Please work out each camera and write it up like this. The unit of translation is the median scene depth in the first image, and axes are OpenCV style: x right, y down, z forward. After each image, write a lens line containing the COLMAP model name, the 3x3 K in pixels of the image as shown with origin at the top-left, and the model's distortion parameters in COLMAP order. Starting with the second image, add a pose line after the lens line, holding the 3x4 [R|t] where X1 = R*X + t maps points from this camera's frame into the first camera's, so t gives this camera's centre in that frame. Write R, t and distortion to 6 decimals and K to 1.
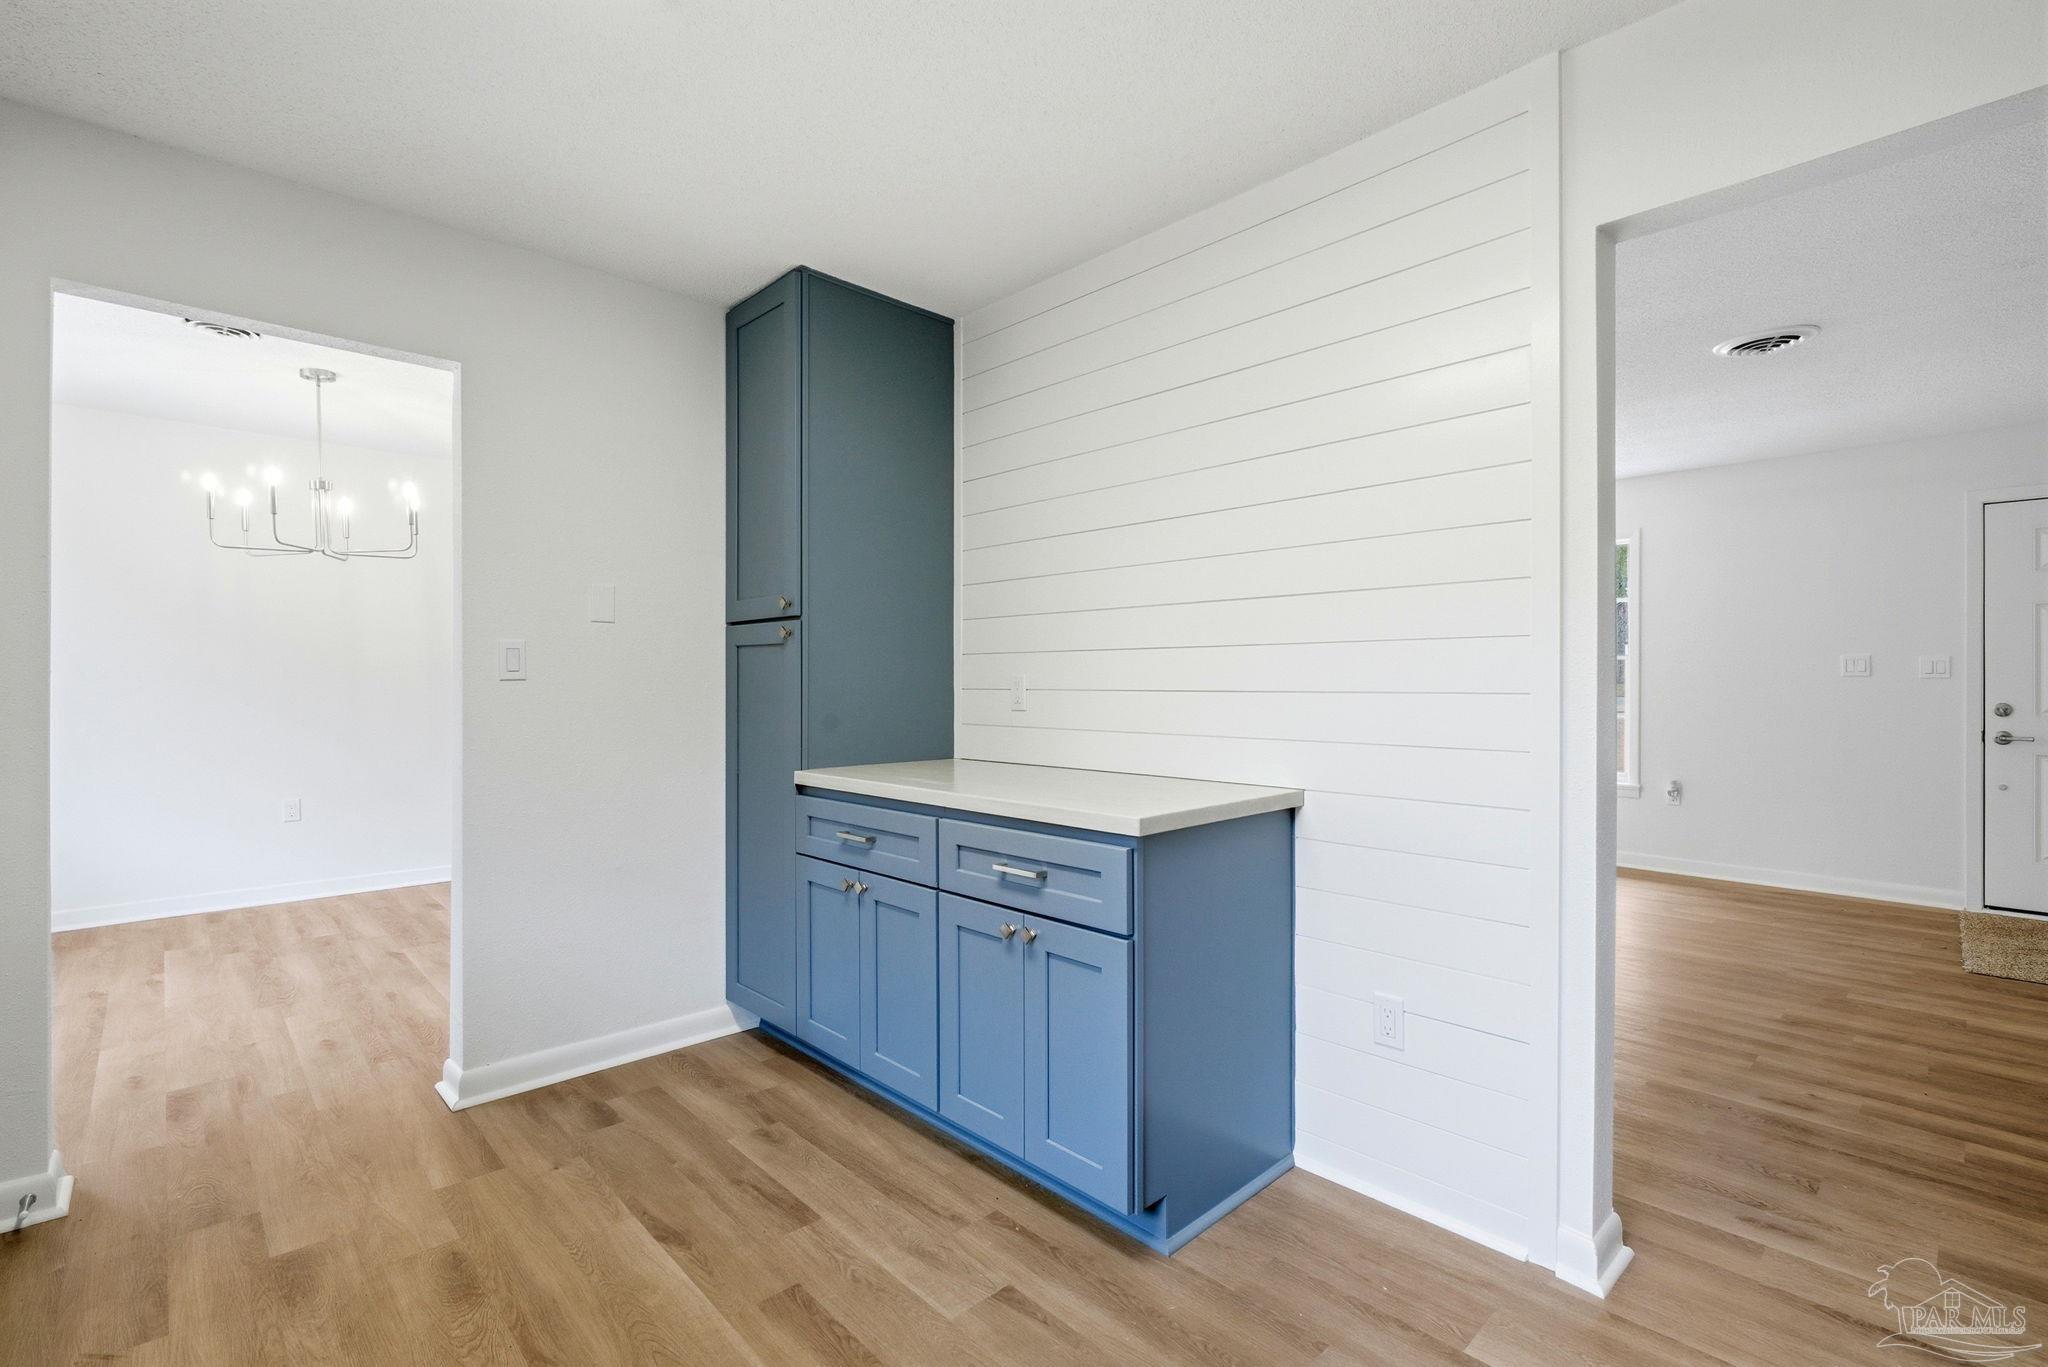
lens RADIAL K [[929.5, 0, 1027.4], [0, 929.5, 675.8], [0, 0, 1]] dist [-0.003382, -0.000386]
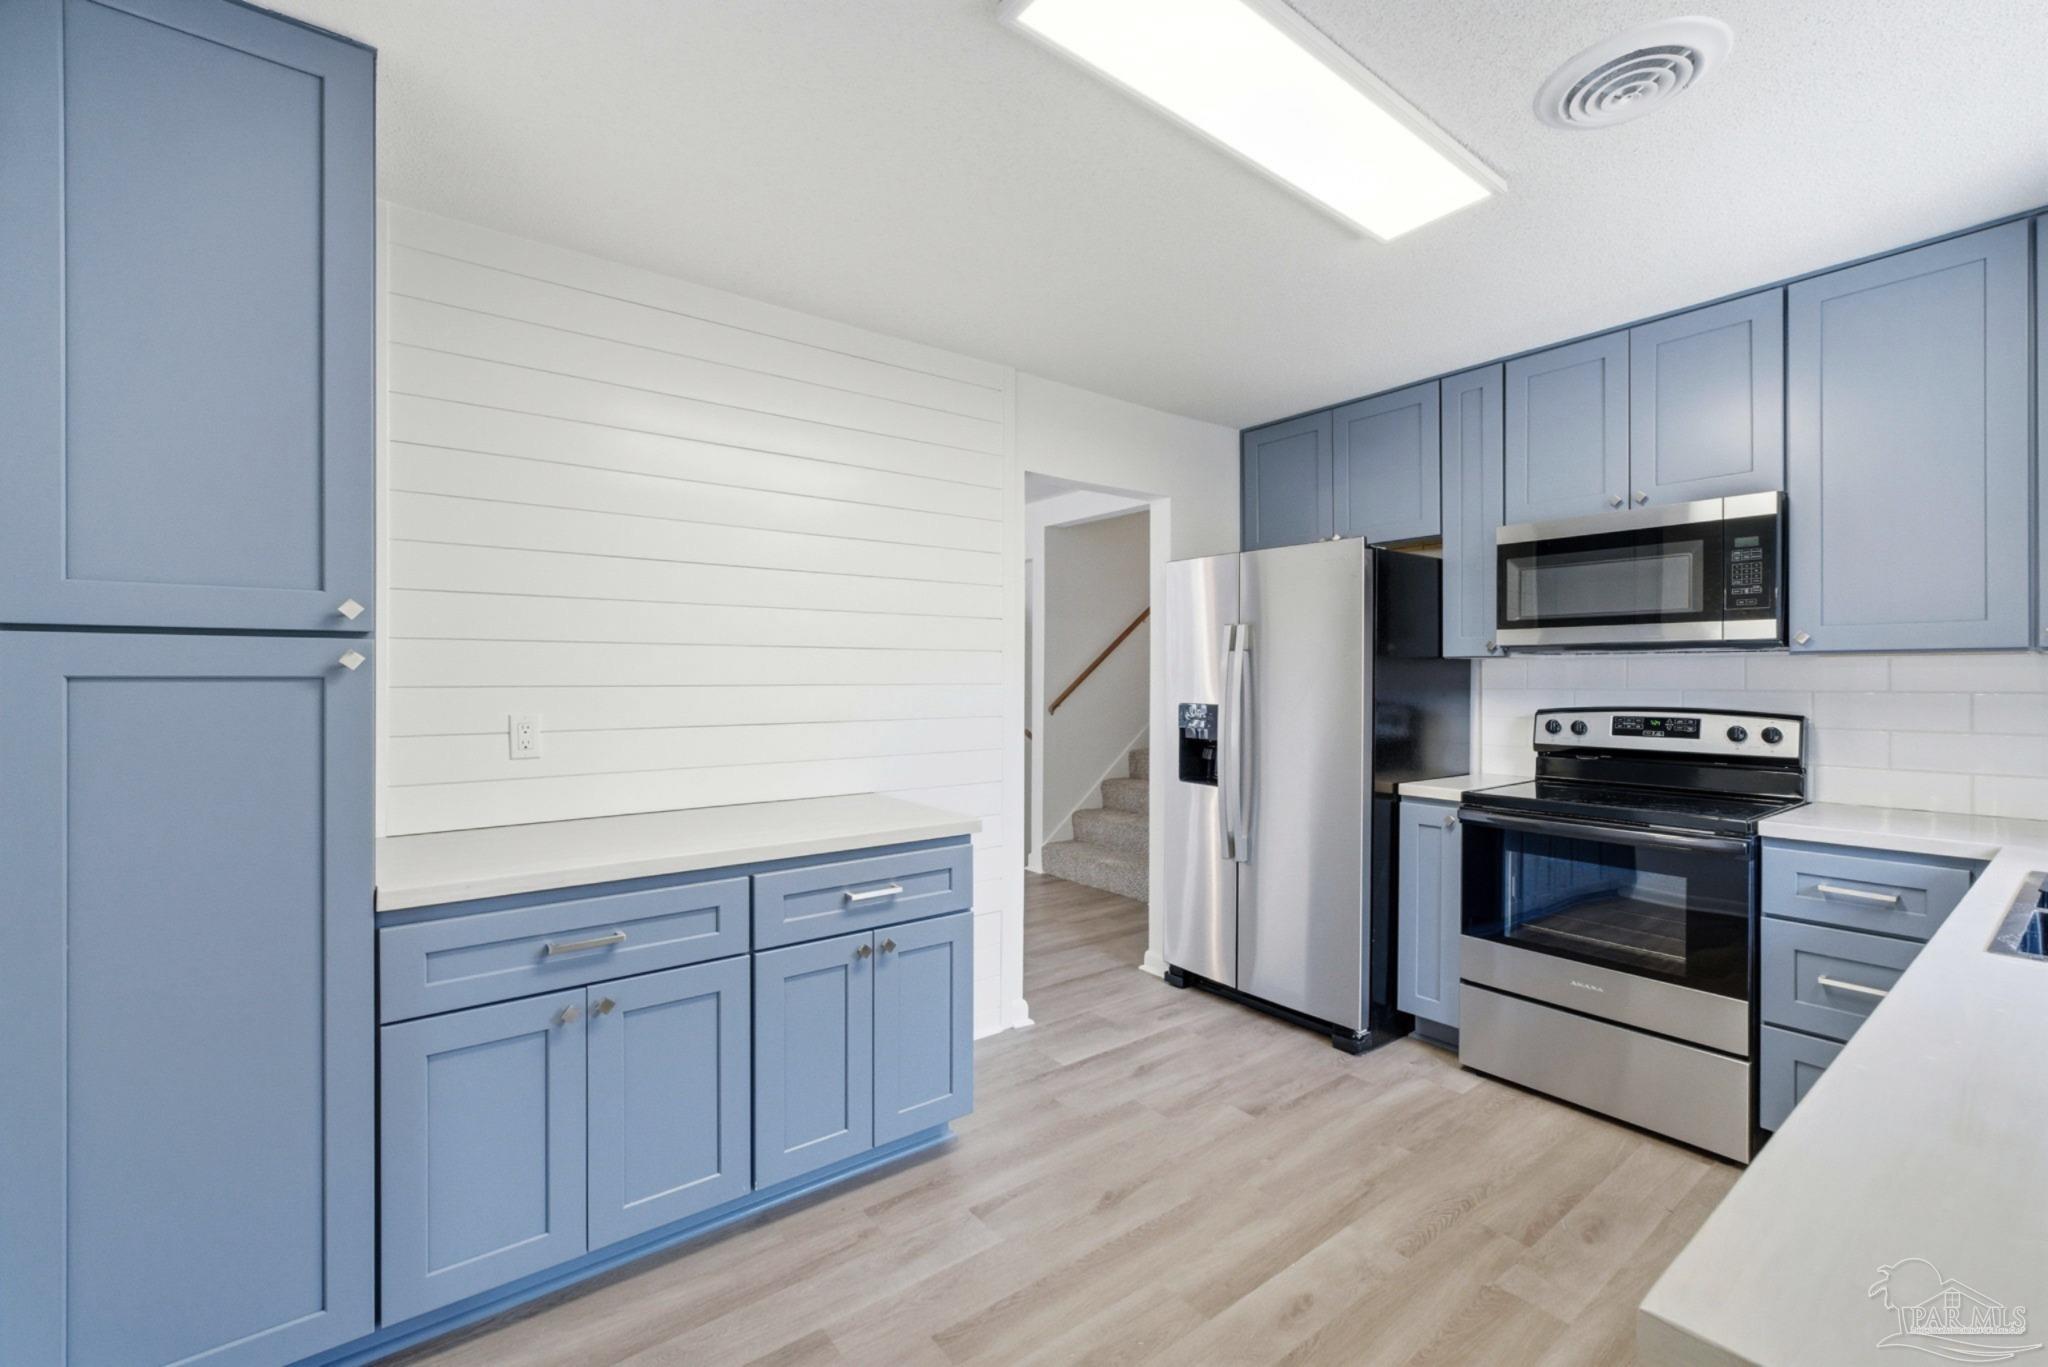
lens RADIAL K [[877.4, 0, 1011.0], [0, 877.4, 681.7], [0, 0, 1]] dist [-0.015162, 0.006023]
pose [[0.105259, -0.005368, 0.994430, -0.737931], [-0.002491, 0.999981, 0.005662, -0.035117], [-0.994442, -0.003073, 0.105244, 0.518033]]
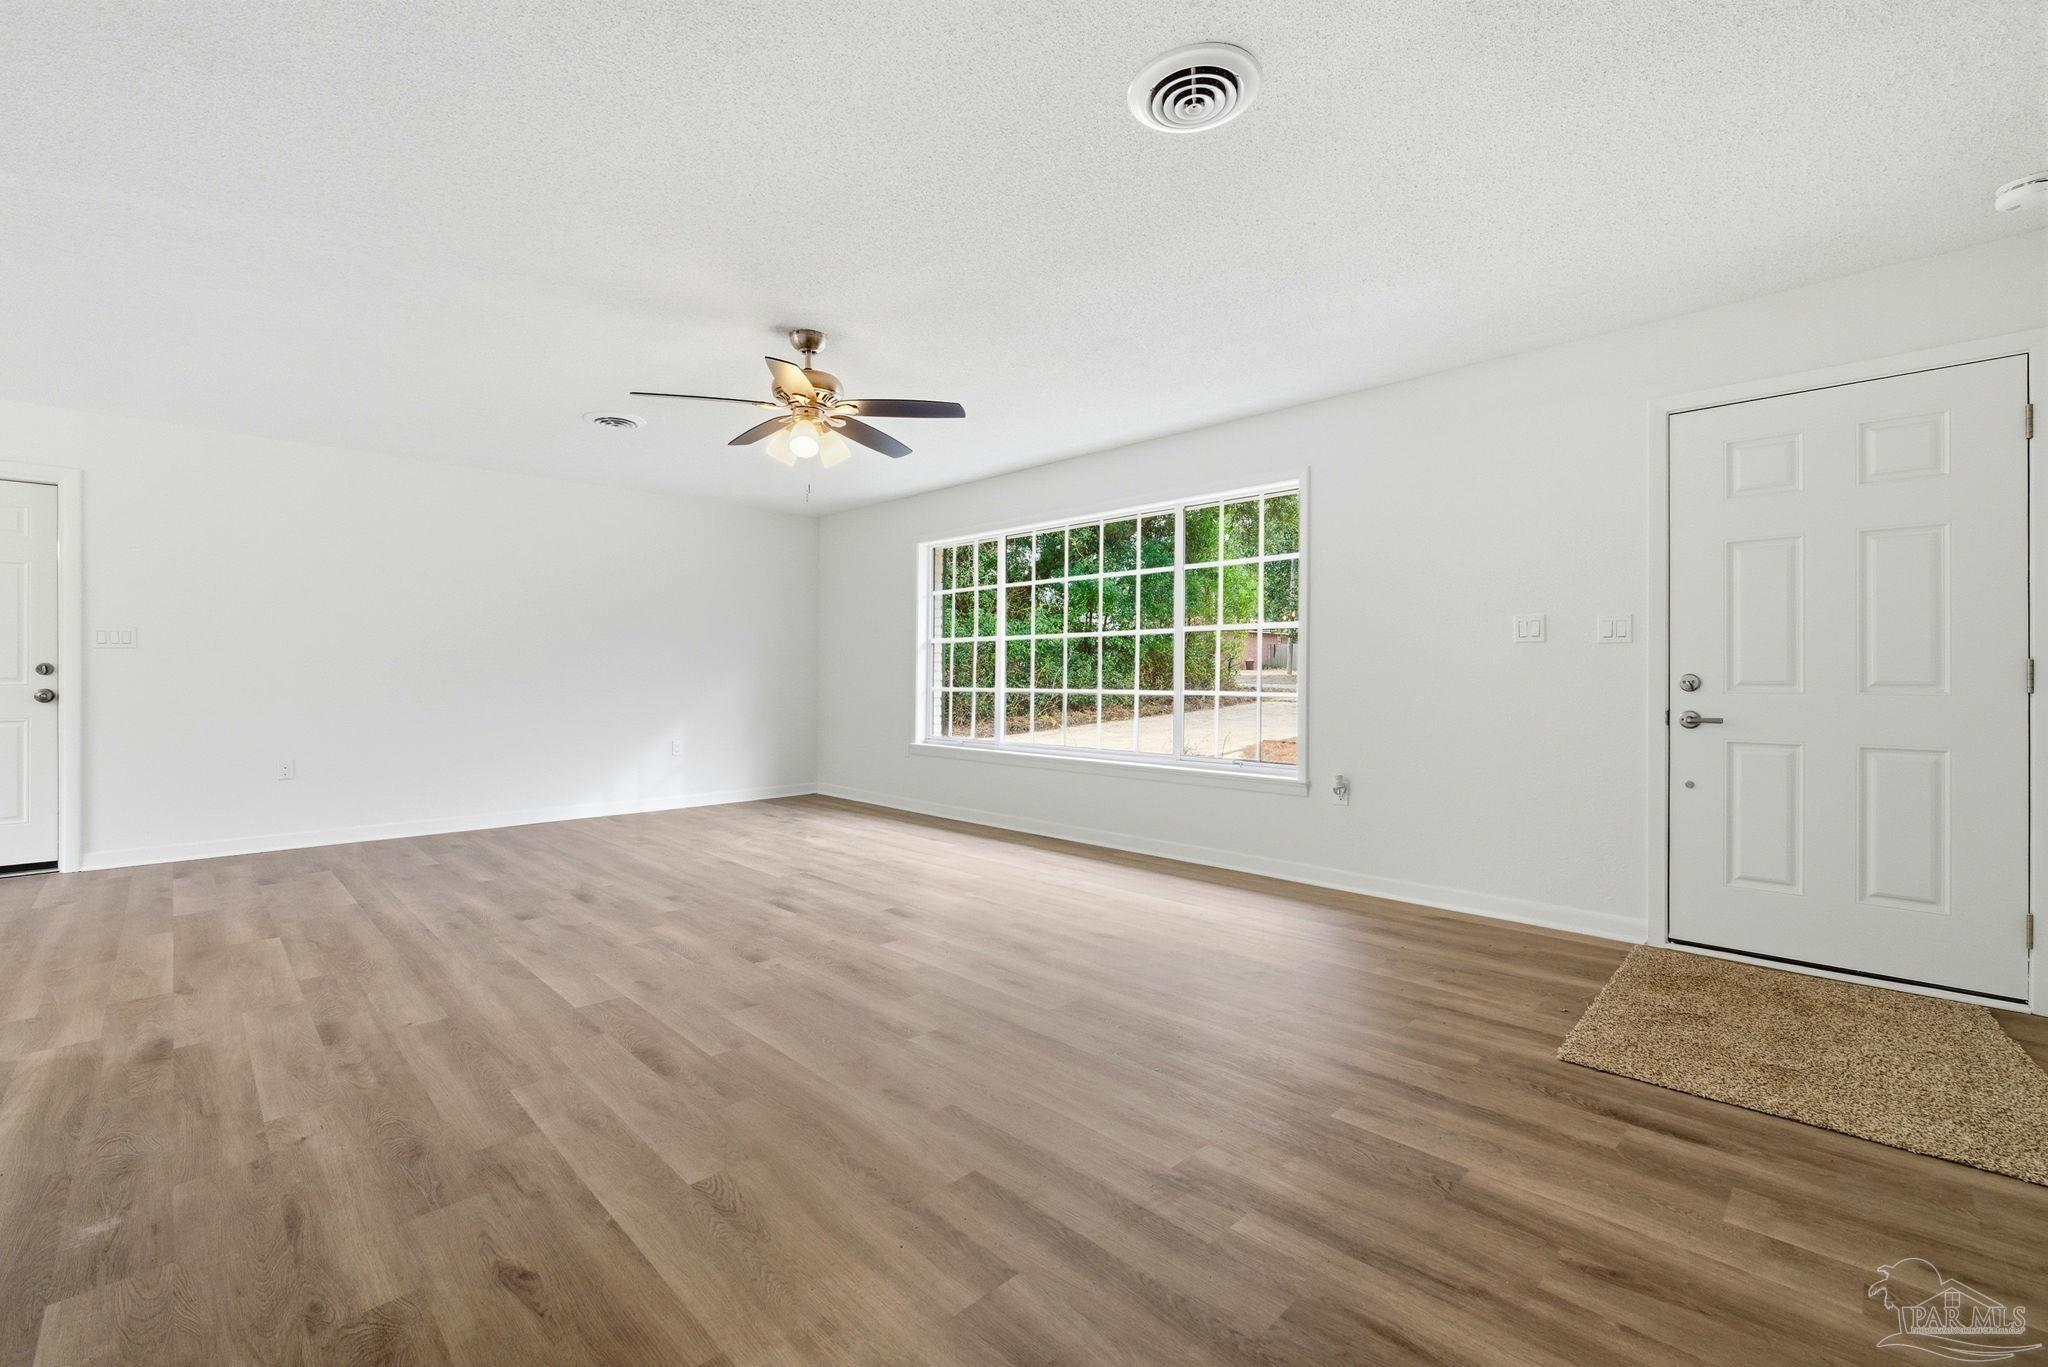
lens RADIAL K [[877.4, 0, 1015.1], [0, 877.4, 678.3], [0, 0, 1]] dist [-0.015162, 0.006023]
pose [[0.999672, 0.000841, 0.025604, 0.744879], [-0.001021, 0.999975, 0.007038, 0.044324], [-0.025597, -0.007062, 0.999647, 0.459479]]
